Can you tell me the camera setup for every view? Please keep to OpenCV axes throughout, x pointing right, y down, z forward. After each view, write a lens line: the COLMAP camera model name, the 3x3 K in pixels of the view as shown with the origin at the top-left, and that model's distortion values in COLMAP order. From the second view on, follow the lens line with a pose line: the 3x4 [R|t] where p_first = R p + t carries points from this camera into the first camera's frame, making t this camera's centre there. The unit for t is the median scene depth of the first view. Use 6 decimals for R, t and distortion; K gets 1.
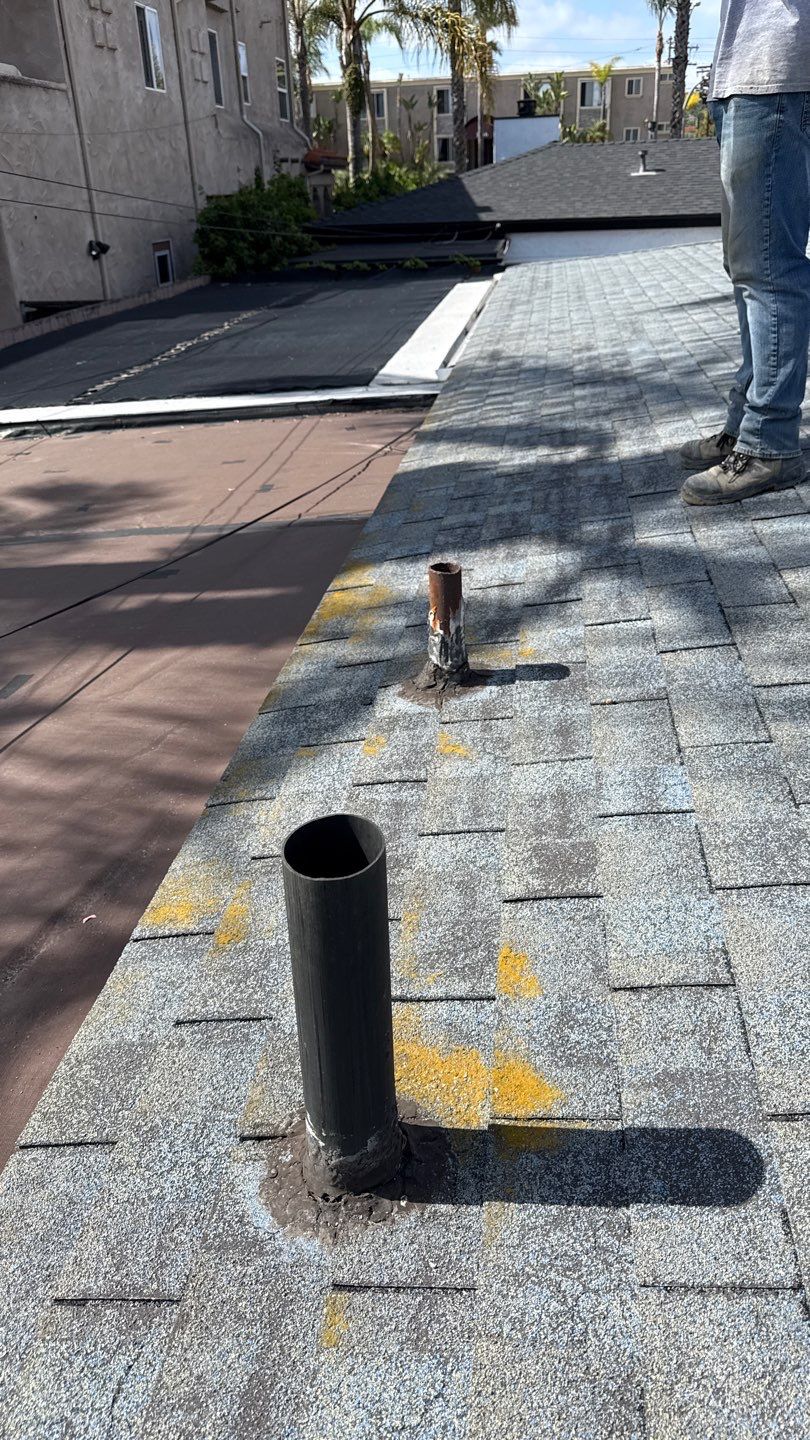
lens RADIAL K [[1015.1, 0, 402.9], [0, 1015.1, 707.5], [0, 0, 1]] dist [0.038533, -0.053351]
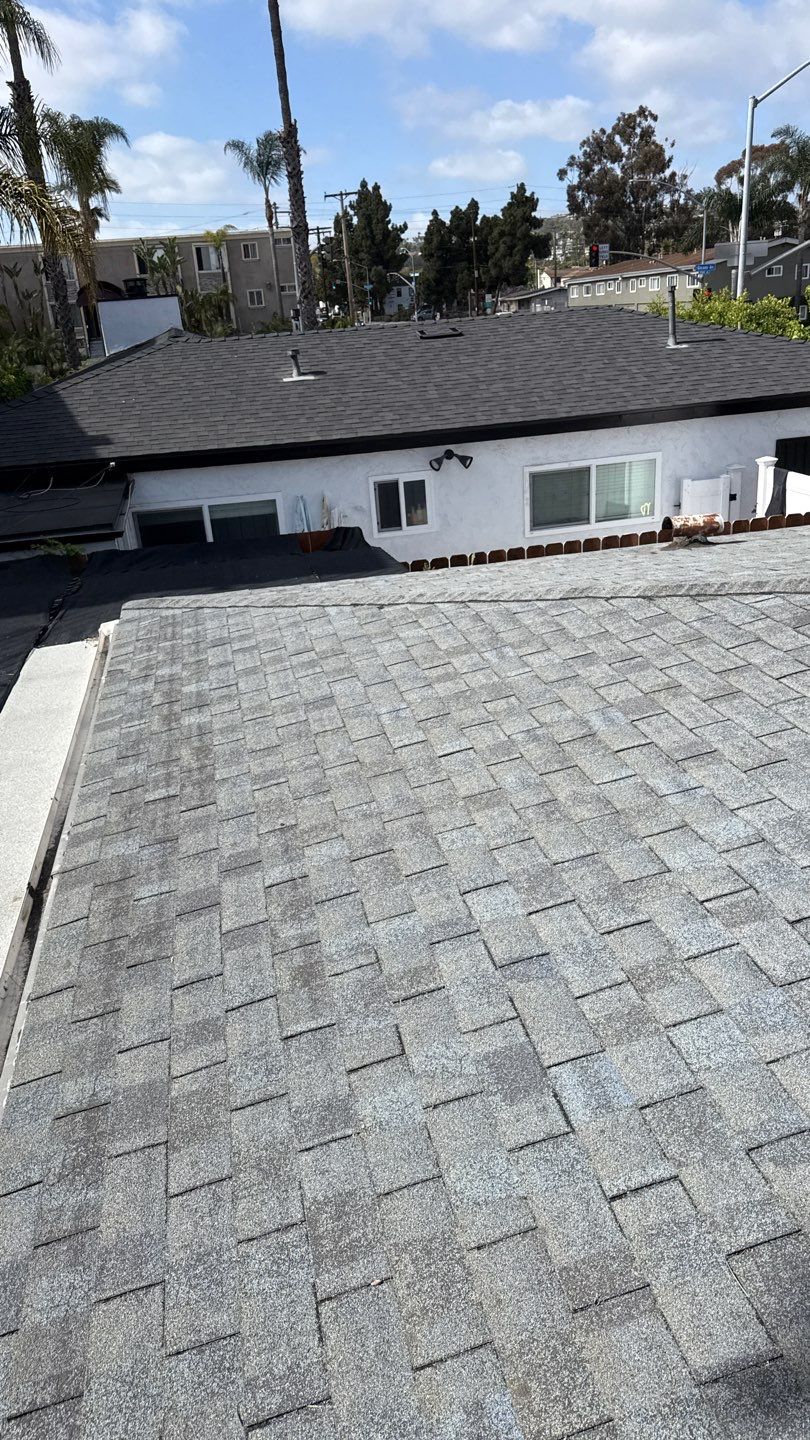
lens RADIAL K [[1015.1, 0, 419.7], [0, 1015.1, 716.1], [0, 0, 1]] dist [0.038533, -0.053351]
pose [[0.941166, -0.147014, 0.304292, 0.394213], [0.180872, 0.979732, -0.086089, -1.509324], [-0.285468, 0.136062, 0.948681, 2.212630]]
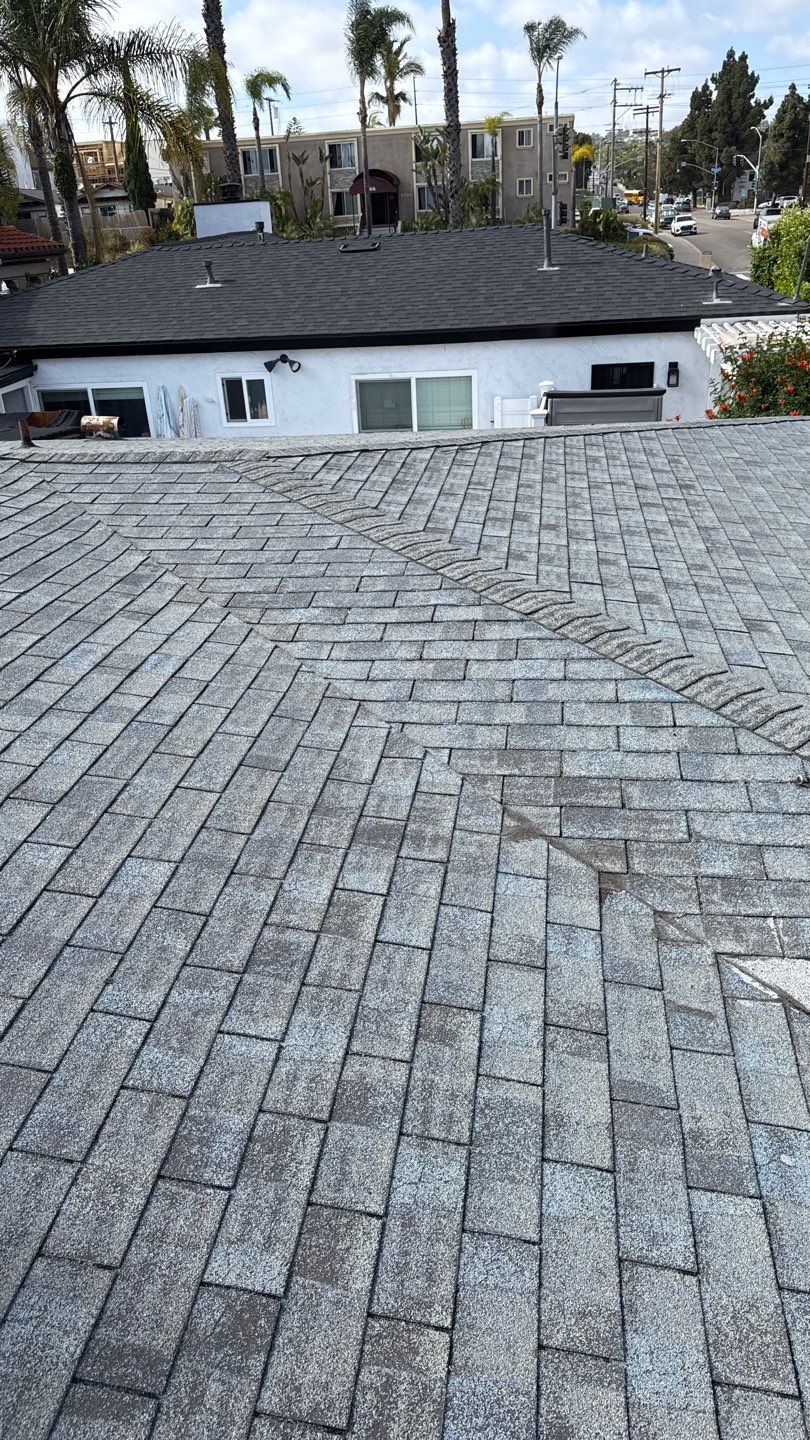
lens RADIAL K [[1015.1, 0, 392.7], [0, 1015.1, 723.9], [0, 0, 1]] dist [0.038533, -0.053351]
pose [[0.999892, -0.010132, -0.010659, 3.227784], [0.009961, 0.999823, -0.015931, -0.893301], [0.010818, 0.015823, 0.999816, 0.716840]]
